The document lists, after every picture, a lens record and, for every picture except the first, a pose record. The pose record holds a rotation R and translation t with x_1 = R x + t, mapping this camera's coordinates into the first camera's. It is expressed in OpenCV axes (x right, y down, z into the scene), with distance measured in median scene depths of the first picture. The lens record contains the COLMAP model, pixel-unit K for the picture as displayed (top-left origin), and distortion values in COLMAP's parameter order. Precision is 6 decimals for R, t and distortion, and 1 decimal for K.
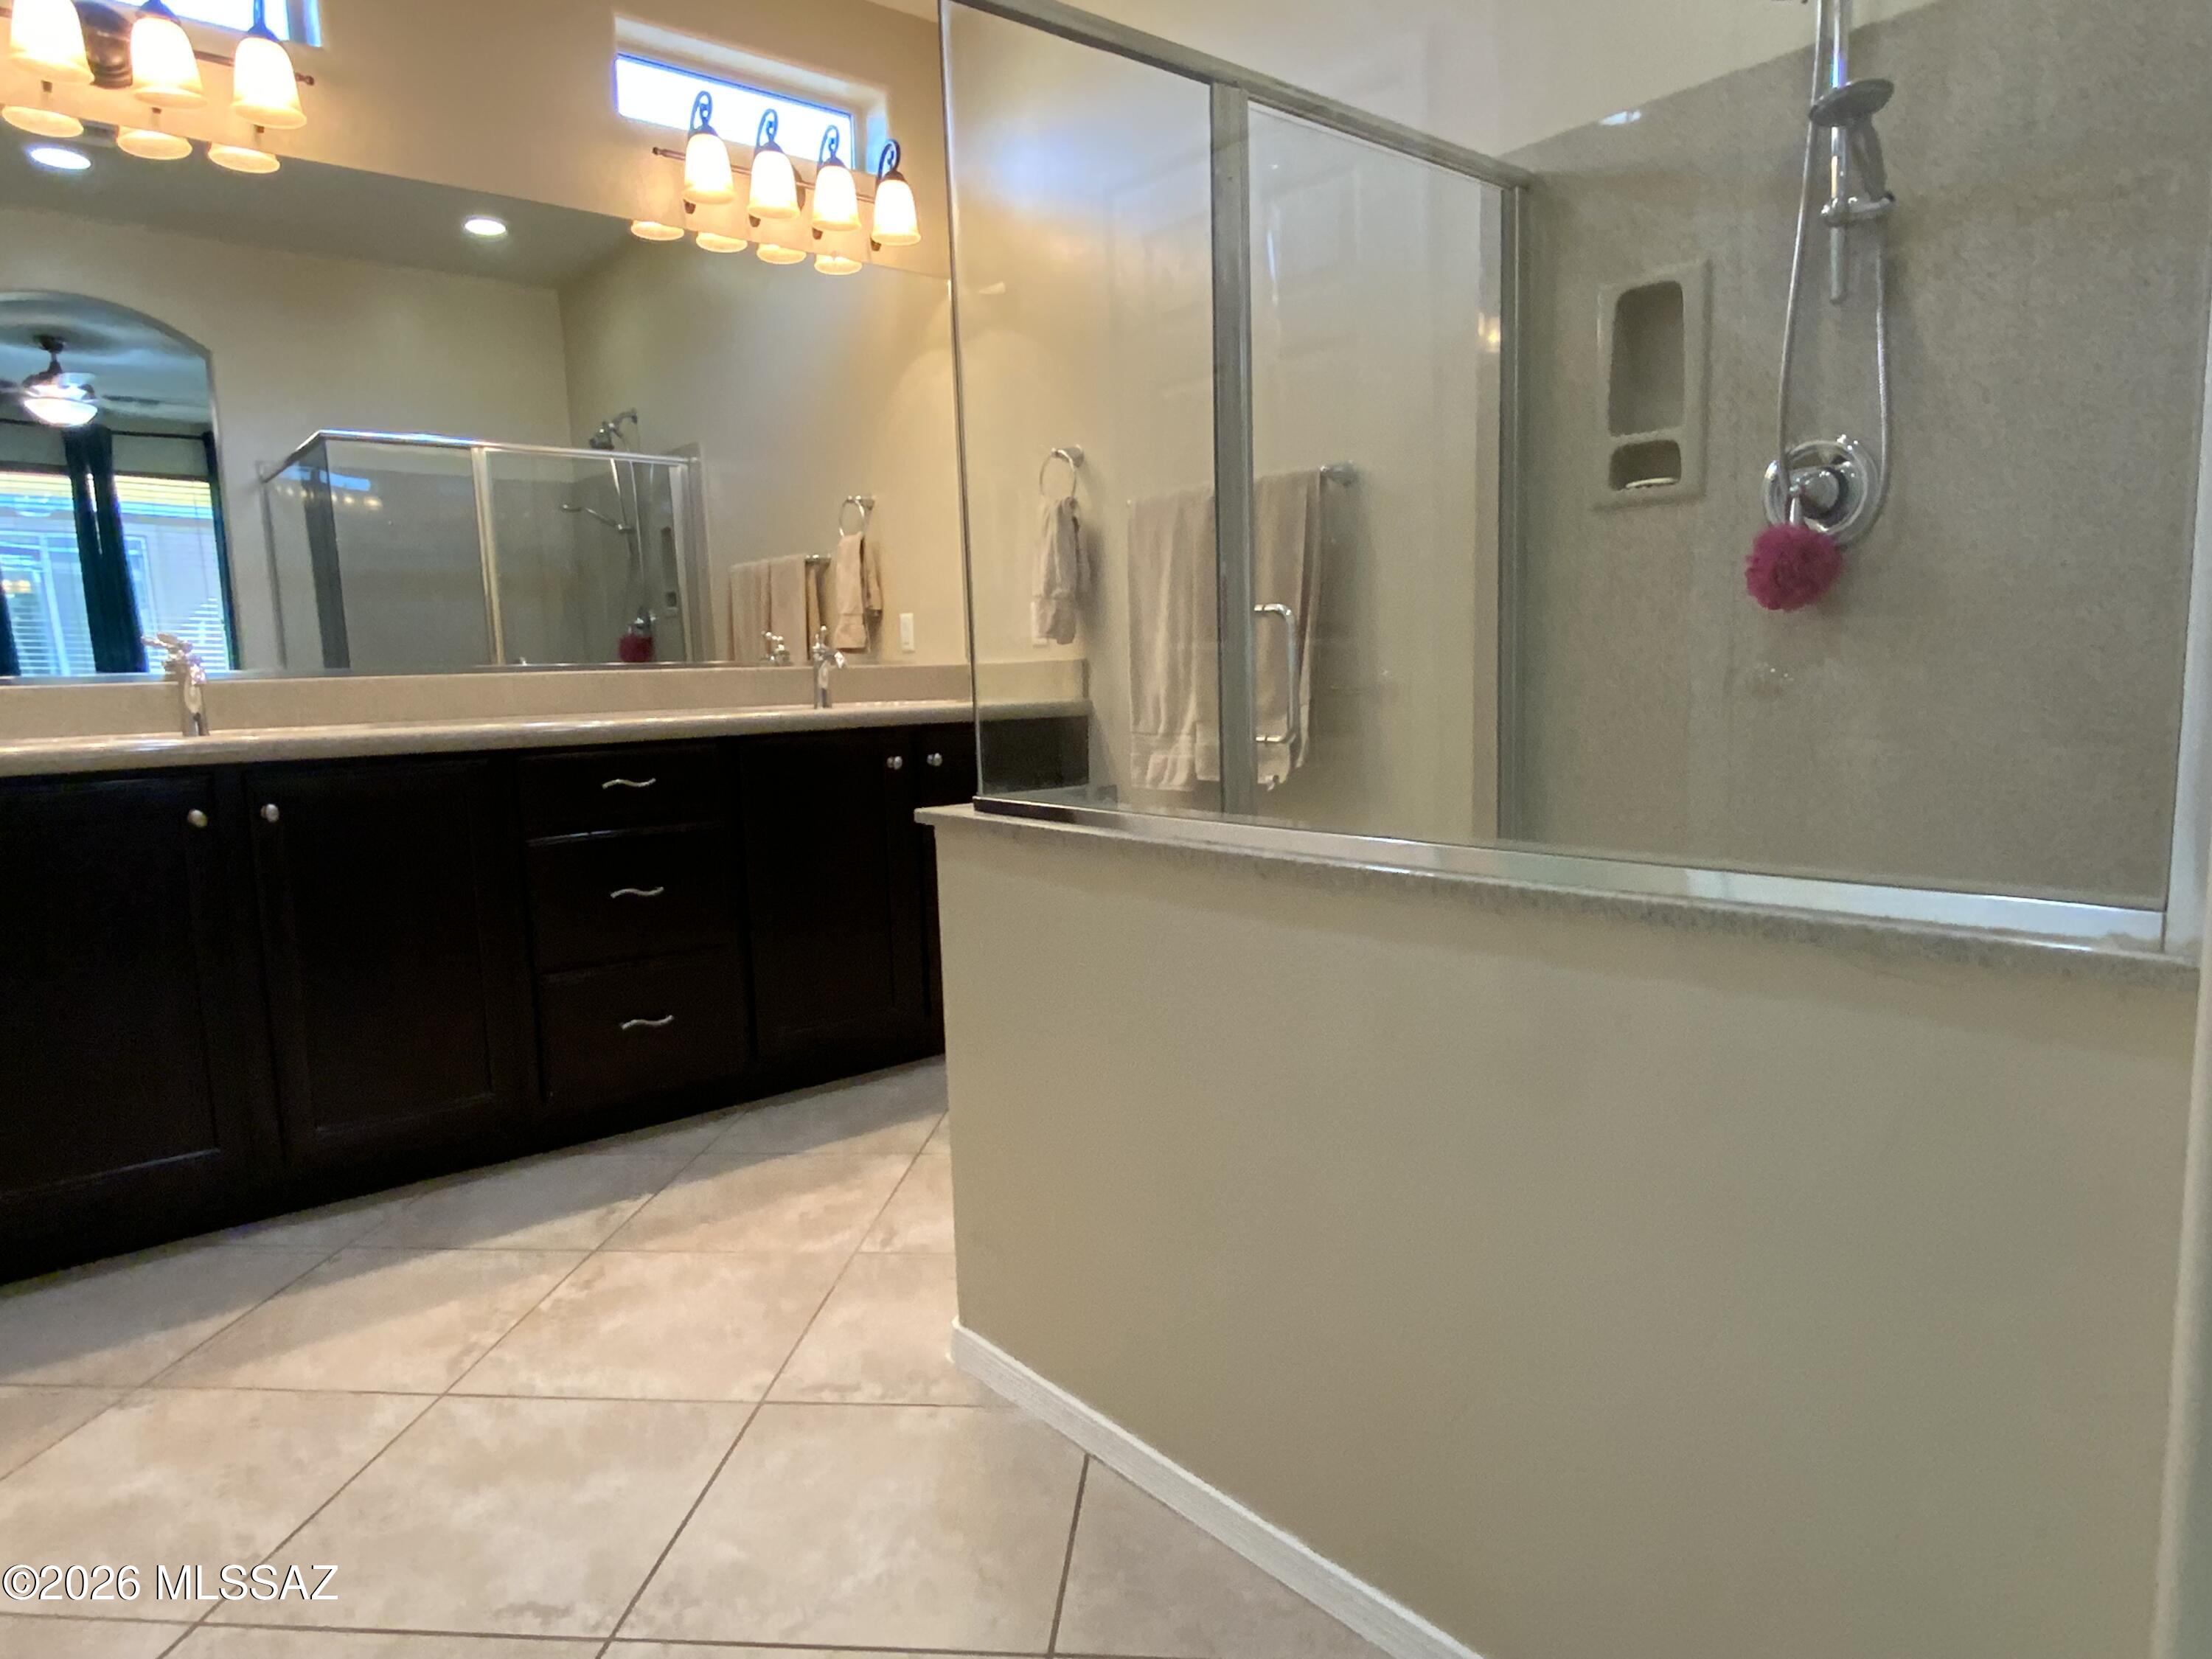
lens RADIAL K [[1348.1, 0, 1106.0], [0, 1348.1, 829.5], [0, 0, 1]] dist [0.116305, -0.159971]
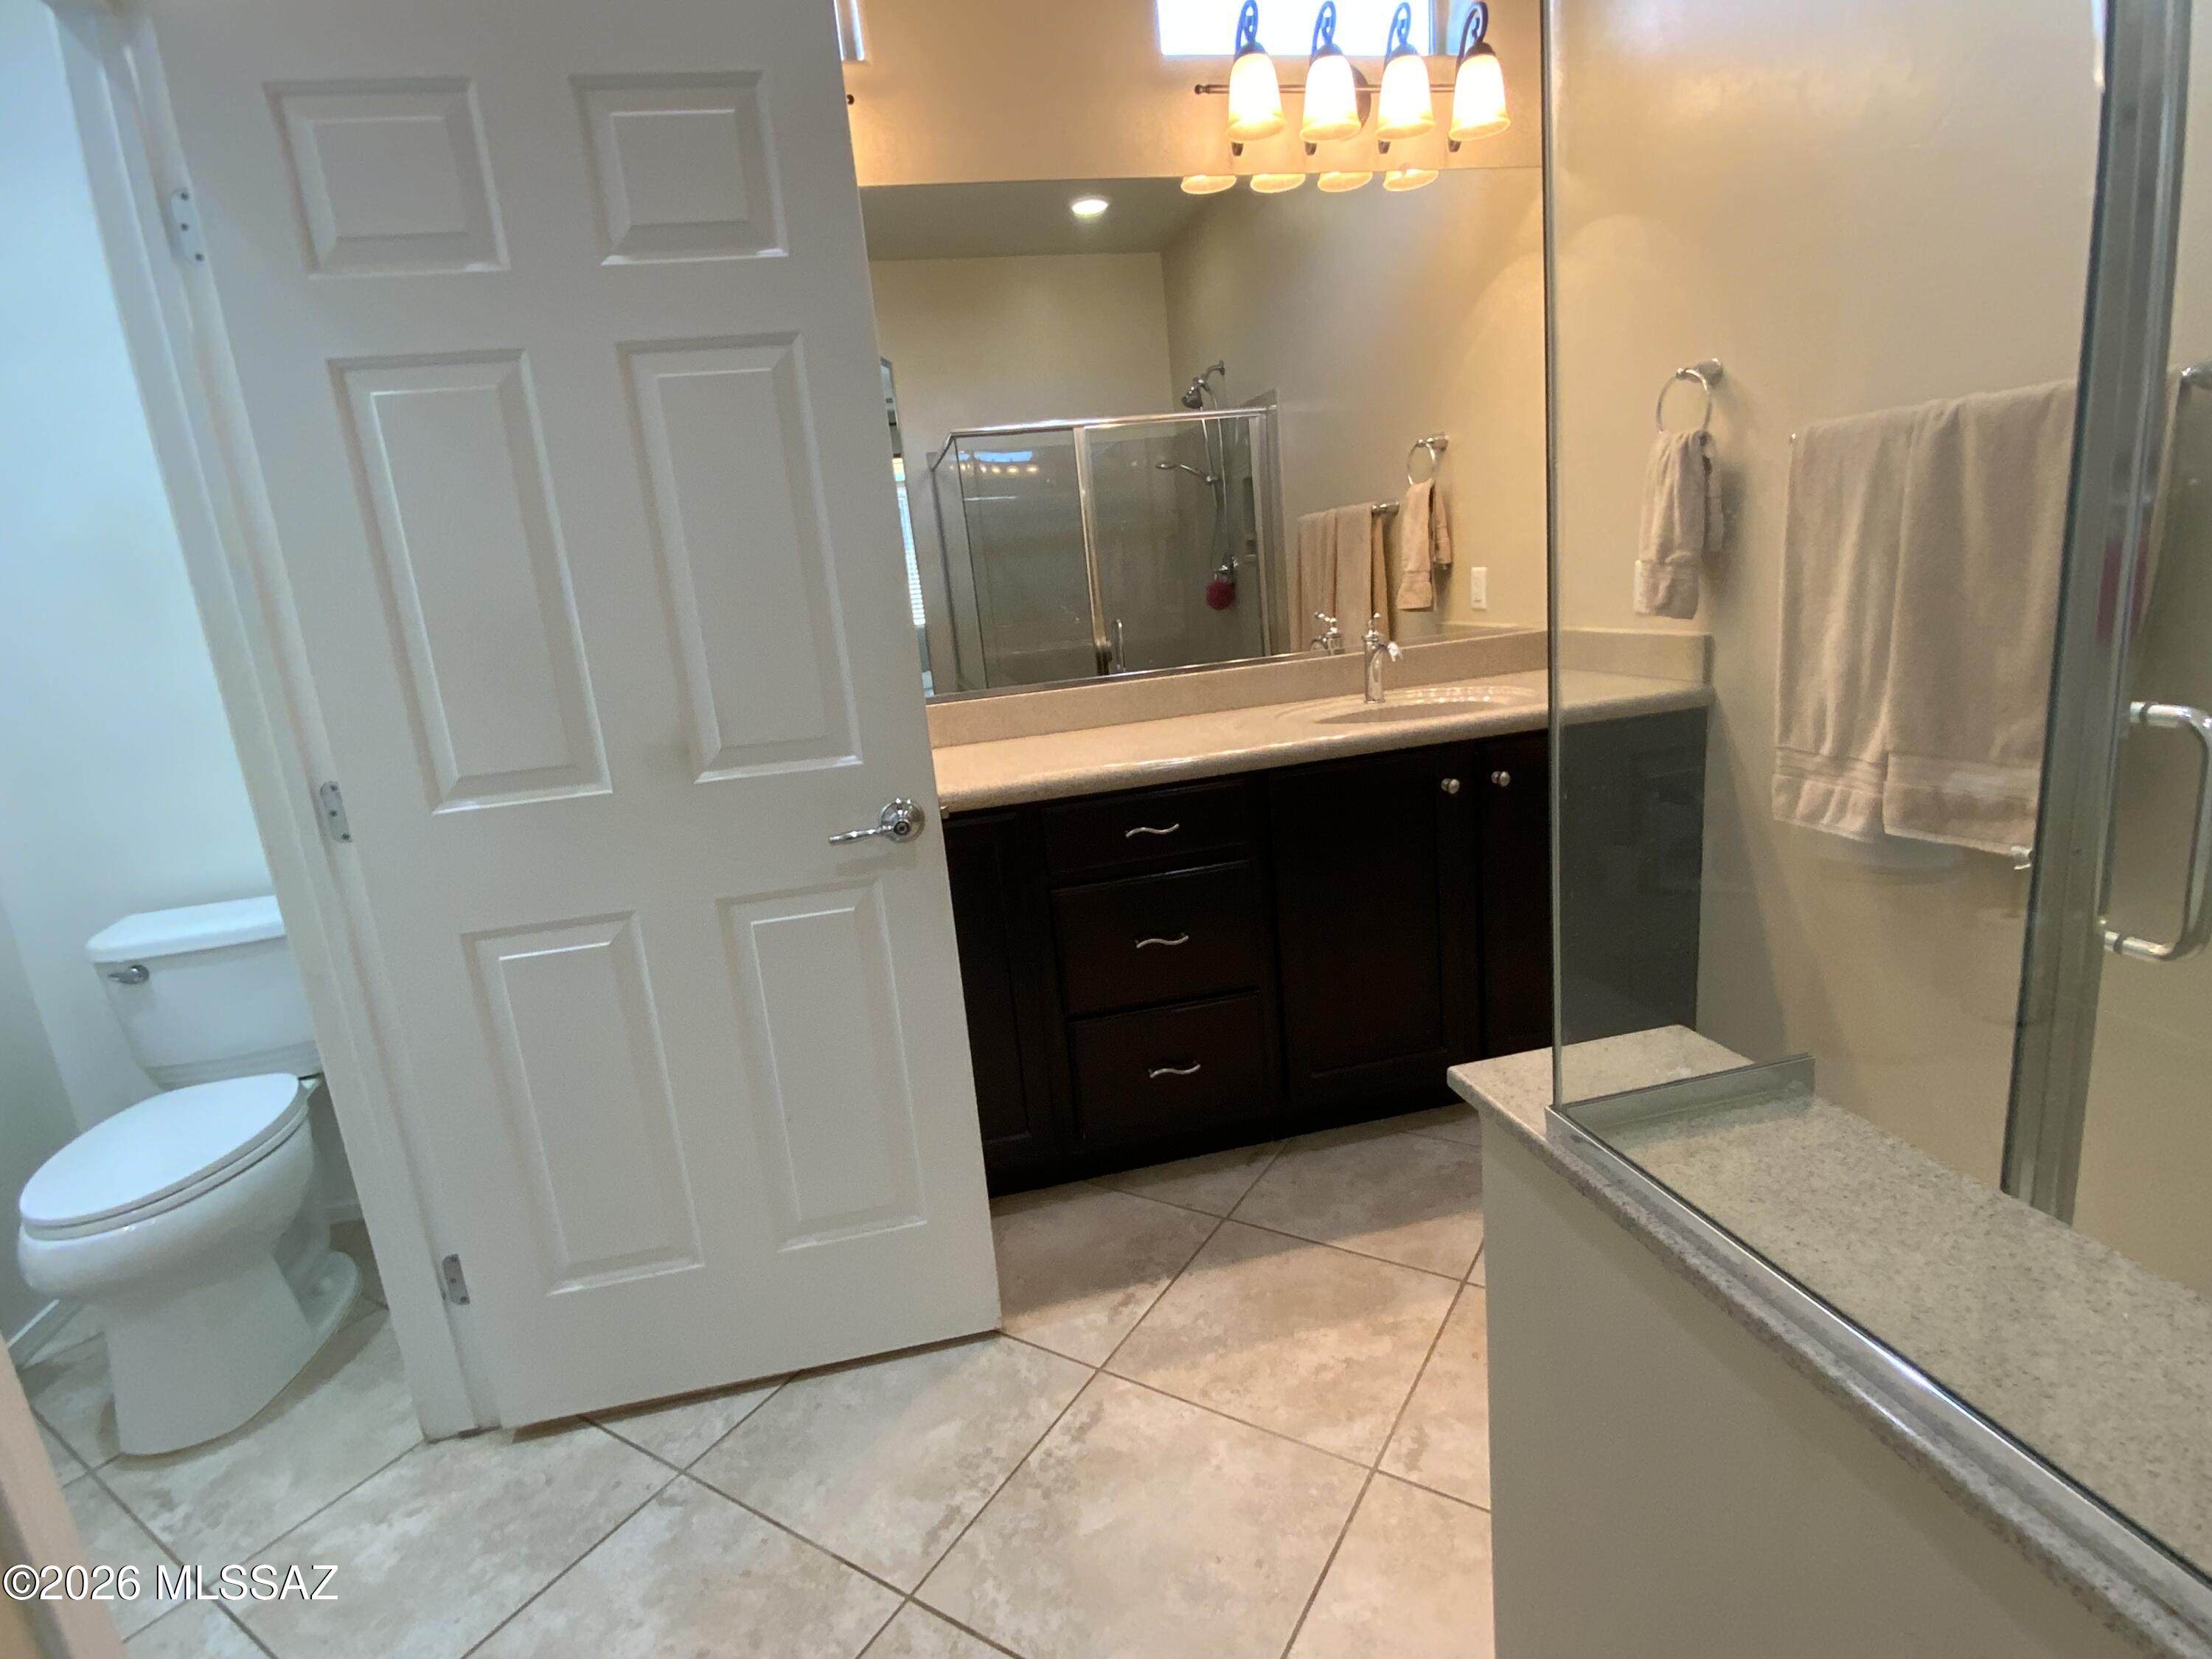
lens RADIAL K [[1125.4, 0, 1106.0], [0, 1125.4, 829.5], [0, 0, 1]] dist [0.029512, -0.029781]
pose [[0.891815, 0.049361, -0.449700, -0.027013], [0.010996, 0.991371, 0.130624, -0.107905], [0.452267, -0.121438, 0.883576, 0.249835]]
